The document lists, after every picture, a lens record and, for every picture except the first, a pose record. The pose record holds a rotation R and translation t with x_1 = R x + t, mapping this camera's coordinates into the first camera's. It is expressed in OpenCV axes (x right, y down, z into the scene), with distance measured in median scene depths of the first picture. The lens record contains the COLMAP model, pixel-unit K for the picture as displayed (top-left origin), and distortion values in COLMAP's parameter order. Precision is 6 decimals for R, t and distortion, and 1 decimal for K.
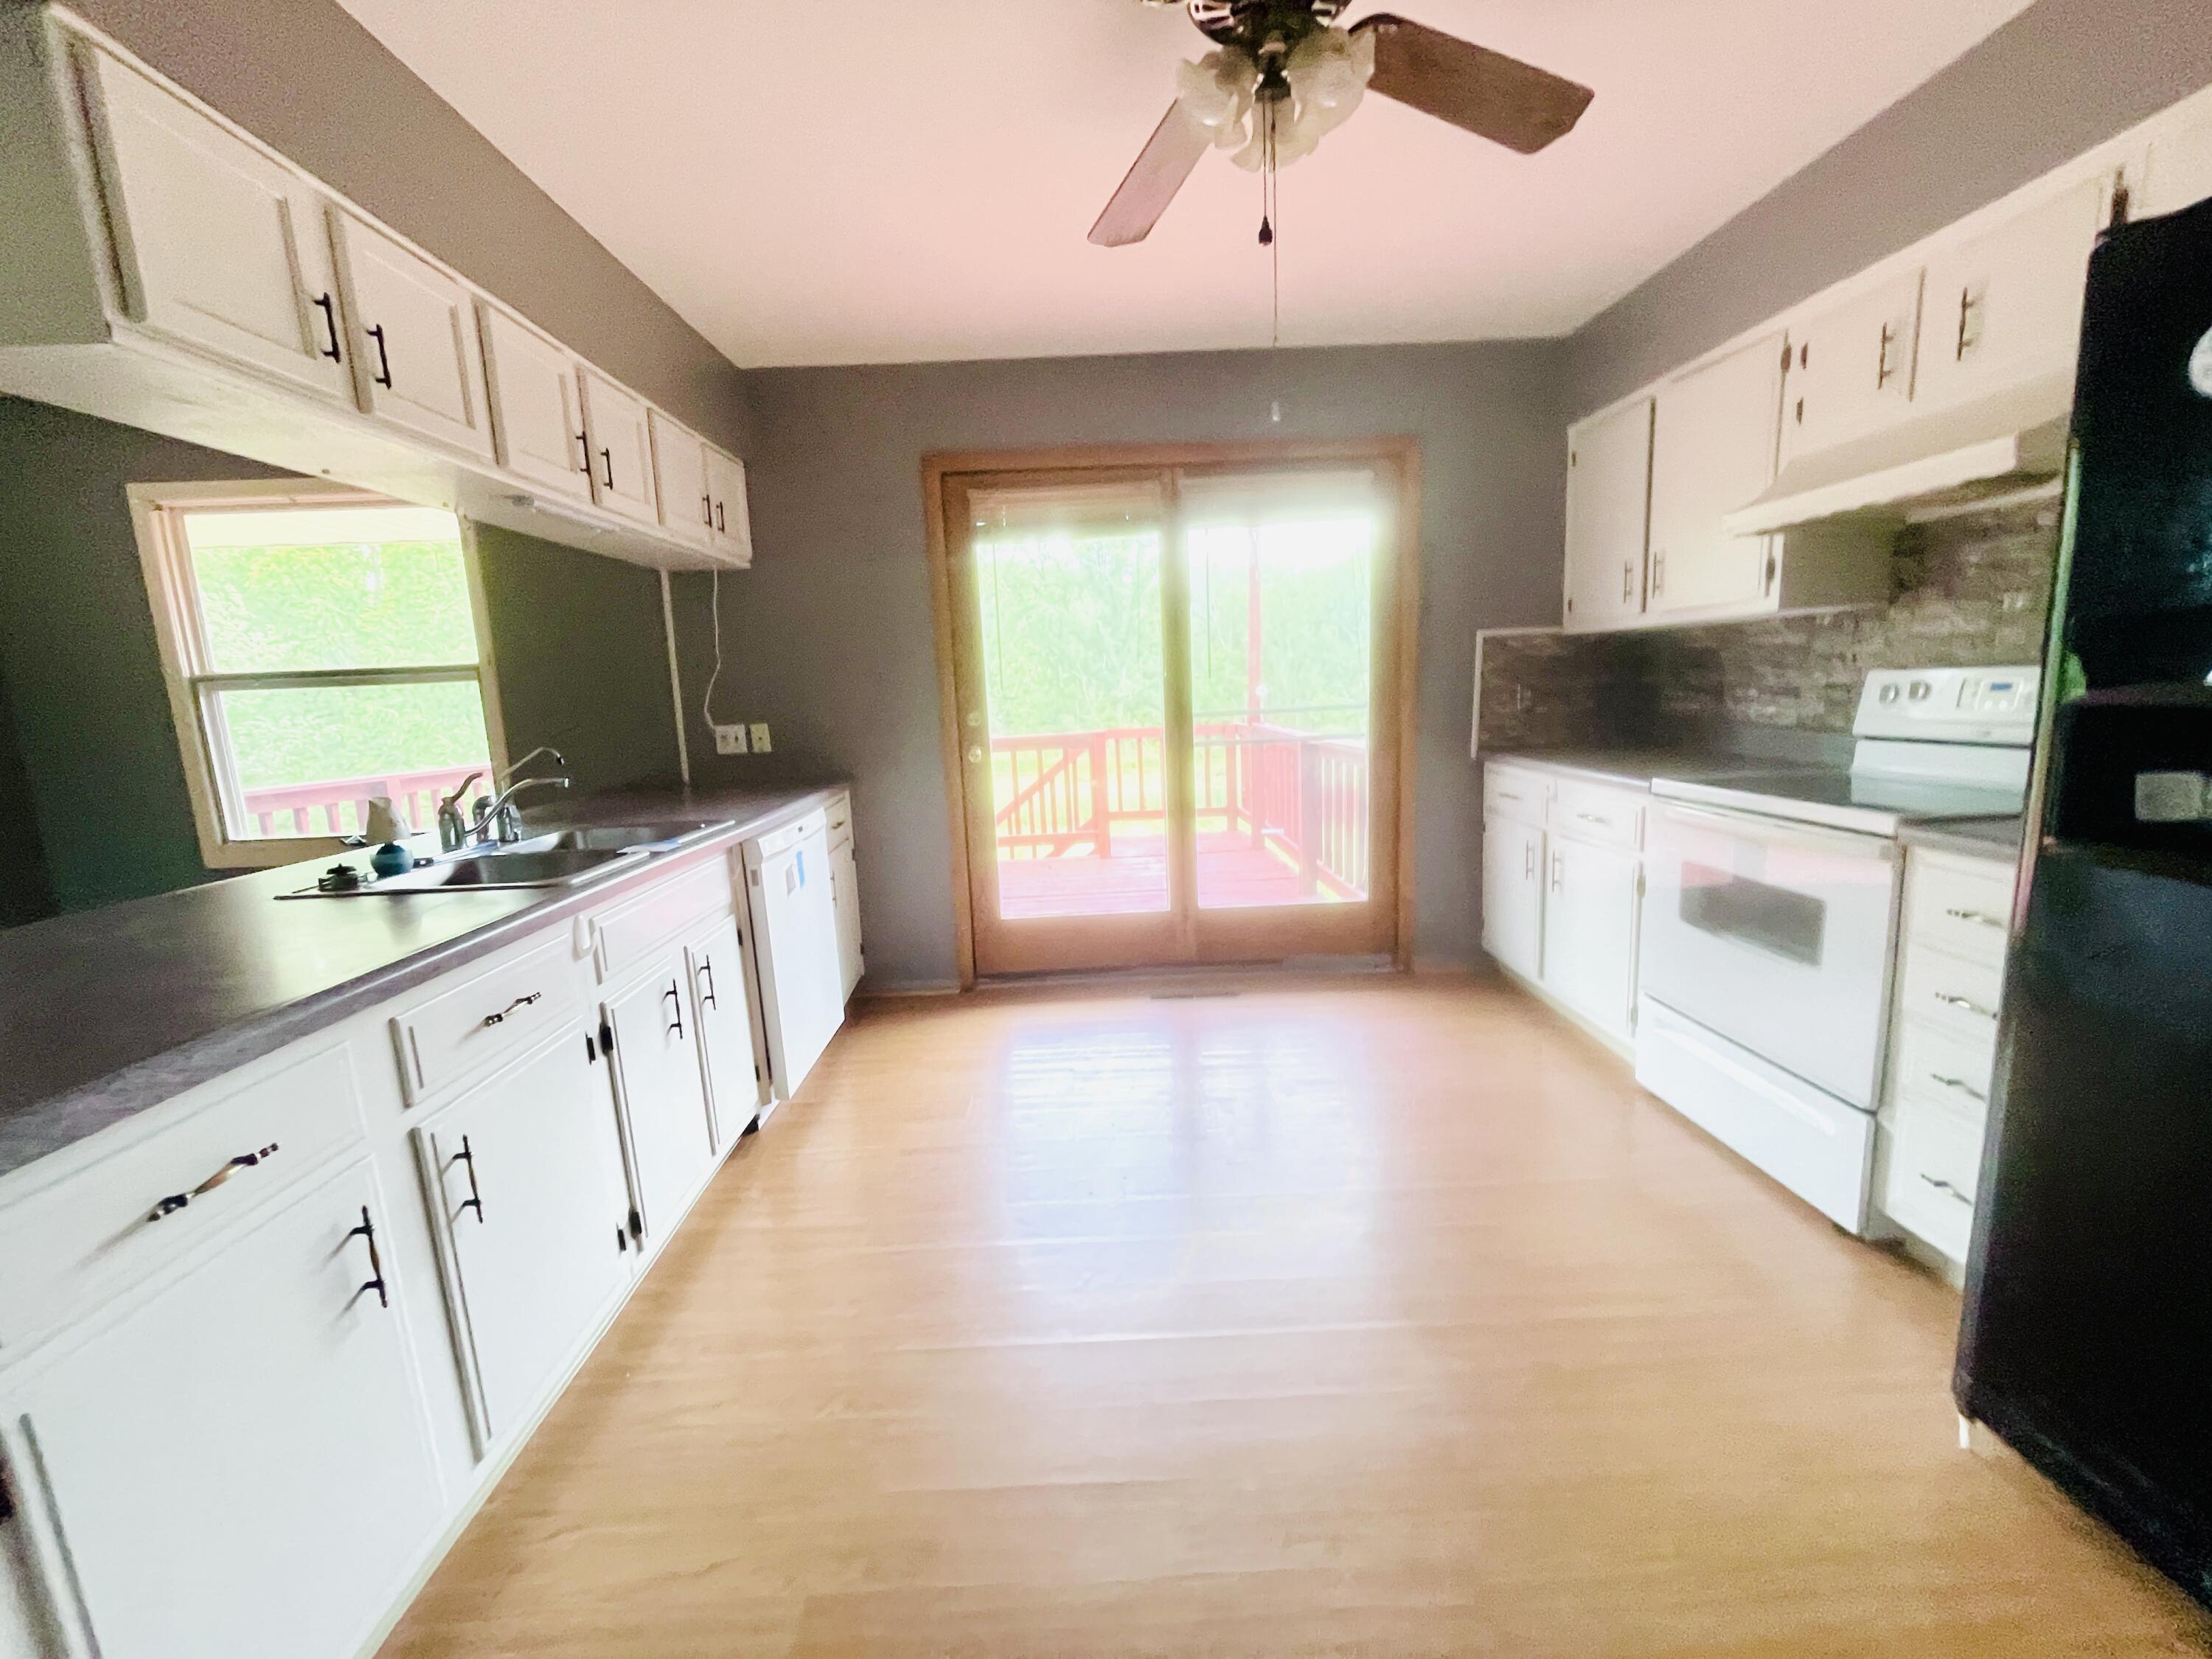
lens RADIAL K [[896.2, 0, 1086.0], [0, 896.2, 834.9], [0, 0, 1]] dist [-0.004145, -0.000216]
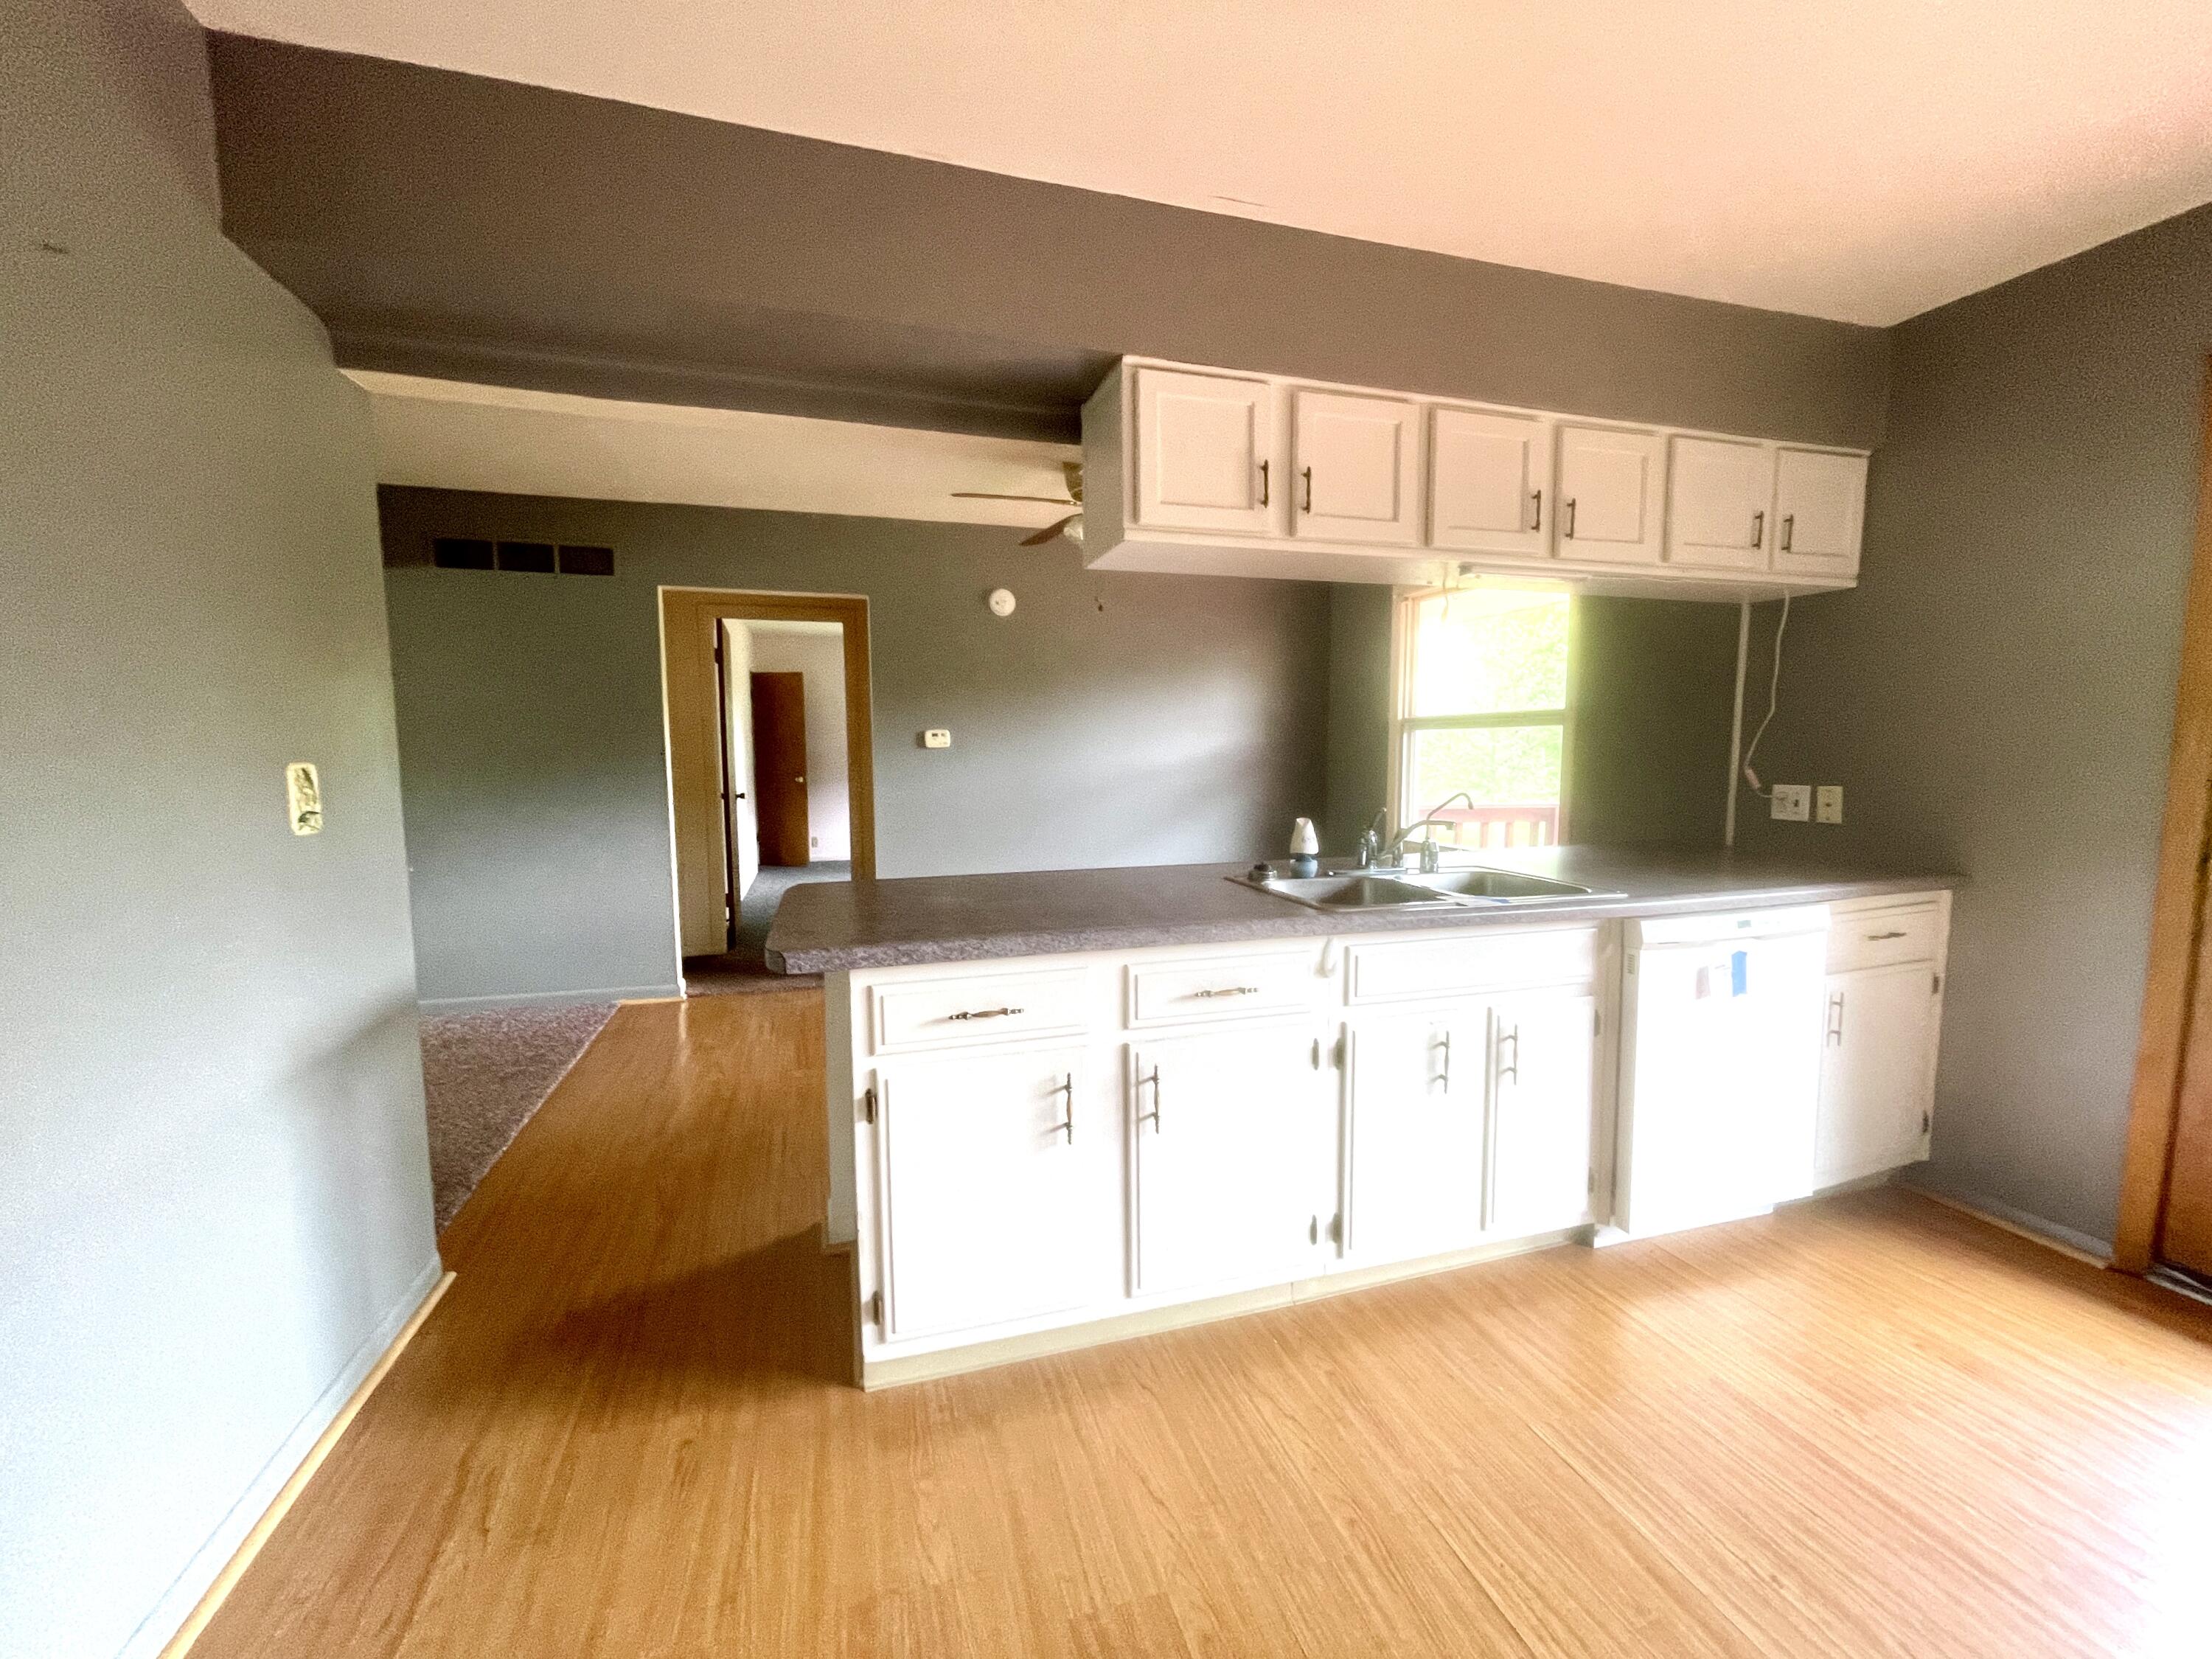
lens RADIAL K [[896.2, 0, 1086.0], [0, 896.2, 834.9], [0, 0, 1]] dist [-0.004145, -0.000216]
pose [[0.262671, 0.131153, -0.955930, 0.264441], [-0.165453, 0.982167, 0.089290, -0.056968], [0.950594, 0.134707, 0.279686, 0.222759]]
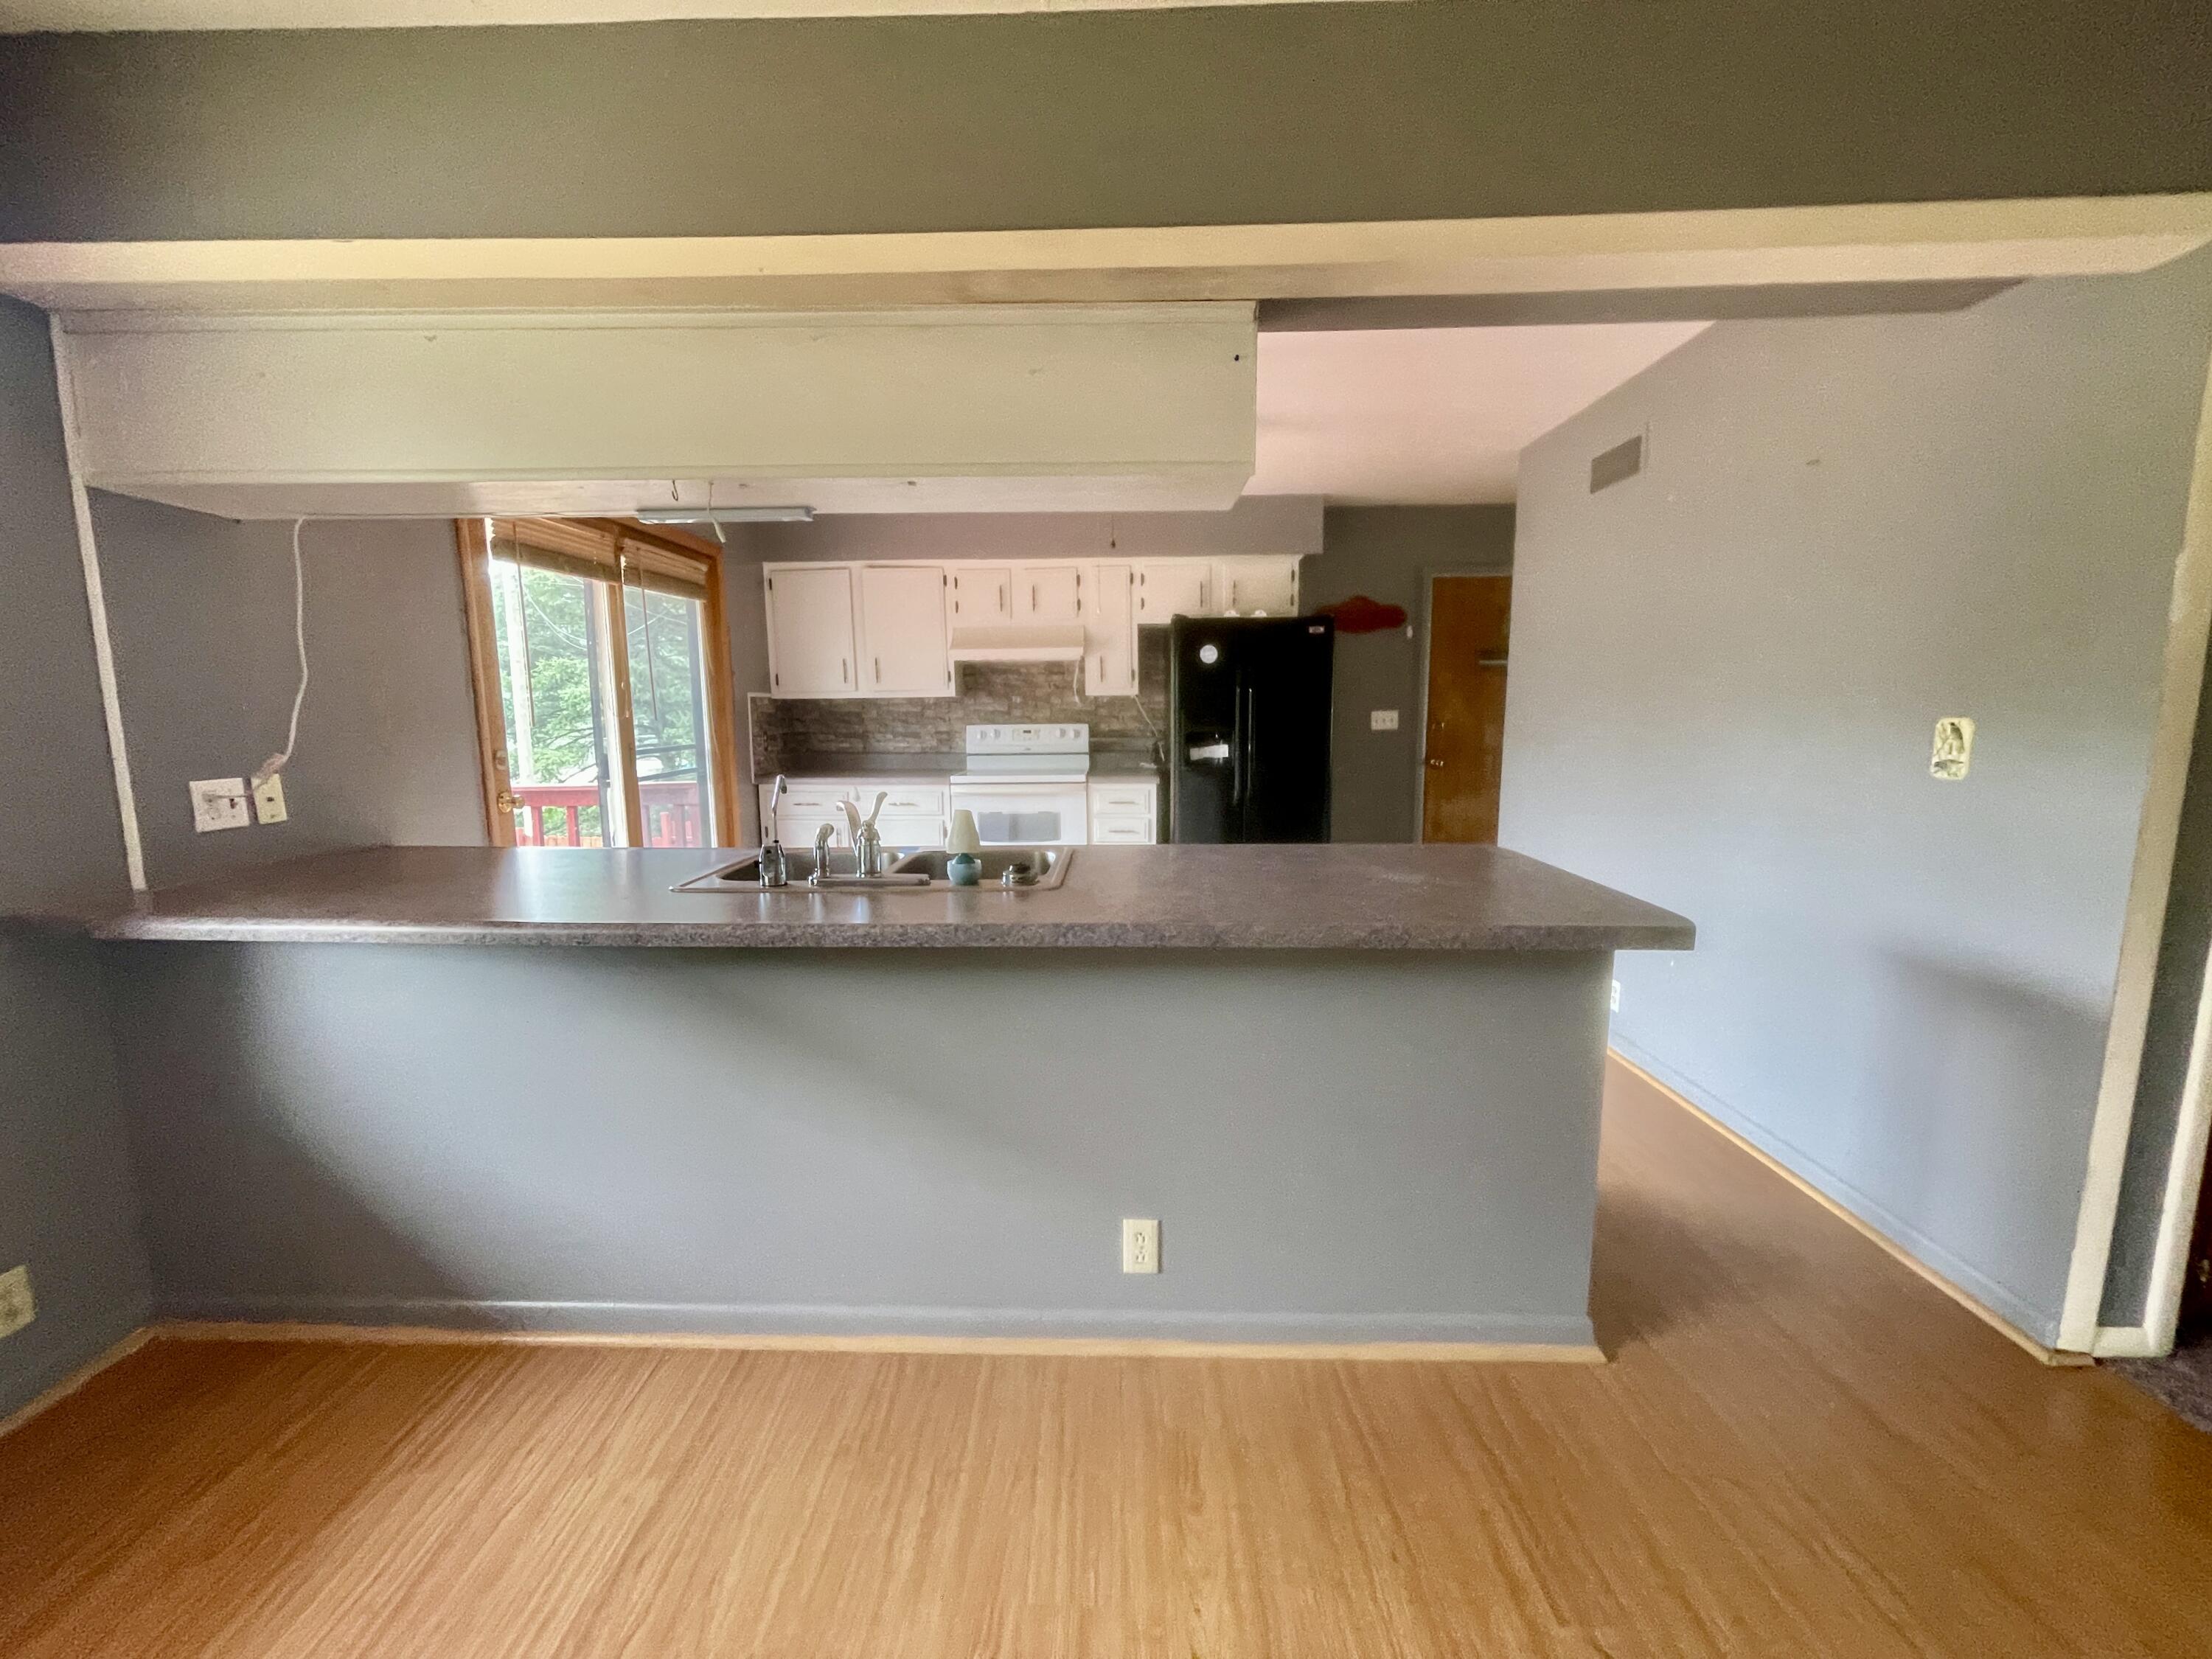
lens RADIAL K [[896.2, 0, 1086.0], [0, 896.2, 834.9], [0, 0, 1]] dist [-0.004145, -0.000216]
pose [[0.041737, -0.098099, 0.994301, -1.187680], [0.171203, 0.981152, 0.089615, -0.055403], [-0.984351, 0.166487, 0.057745, 0.537928]]
